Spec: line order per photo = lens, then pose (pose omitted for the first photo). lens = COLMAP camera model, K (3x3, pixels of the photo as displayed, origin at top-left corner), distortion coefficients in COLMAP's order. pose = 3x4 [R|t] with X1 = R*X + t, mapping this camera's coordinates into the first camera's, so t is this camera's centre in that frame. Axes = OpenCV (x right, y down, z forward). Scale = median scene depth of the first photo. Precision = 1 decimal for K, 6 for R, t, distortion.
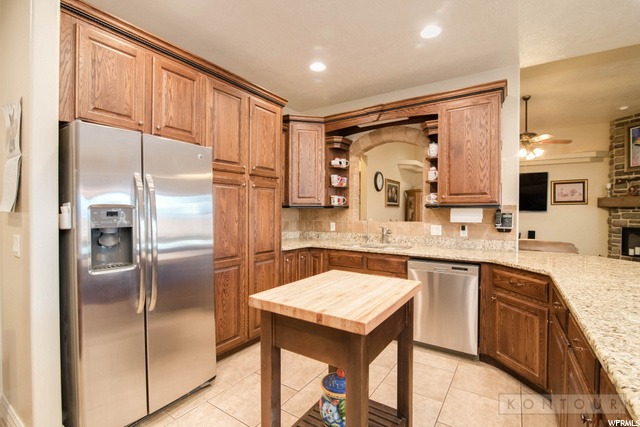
lens RADIAL K [[296.7, 0, 317.8], [0, 296.7, 214.2], [0, 0, 1]] dist [-0.020499, 0.001941]
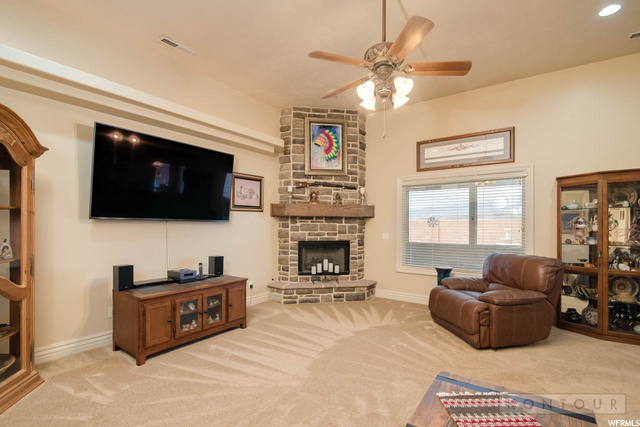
lens RADIAL K [[296.7, 0, 318.5], [0, 296.7, 225.3], [0, 0, 1]] dist [-0.020499, 0.001941]
pose [[0.030918, -0.008849, 0.999483, 0.433481], [0.000802, 0.999961, 0.008829, -0.015304], [-0.999522, 0.000529, 0.030923, 1.878831]]
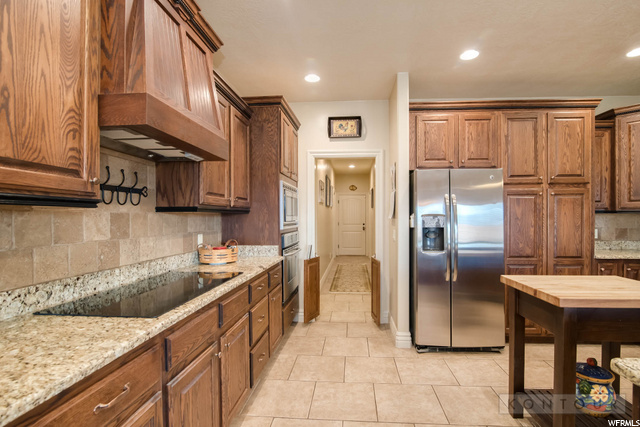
lens RADIAL K [[296.7, 0, 335.1], [0, 296.7, 220.8], [0, 0, 1]] dist [-0.020499, 0.001941]
pose [[0.504502, 0.002122, -0.863408, 0.277608], [-0.001789, 0.999997, 0.001412, 0.002425], [0.863409, 0.000832, 0.504505, -0.202944]]
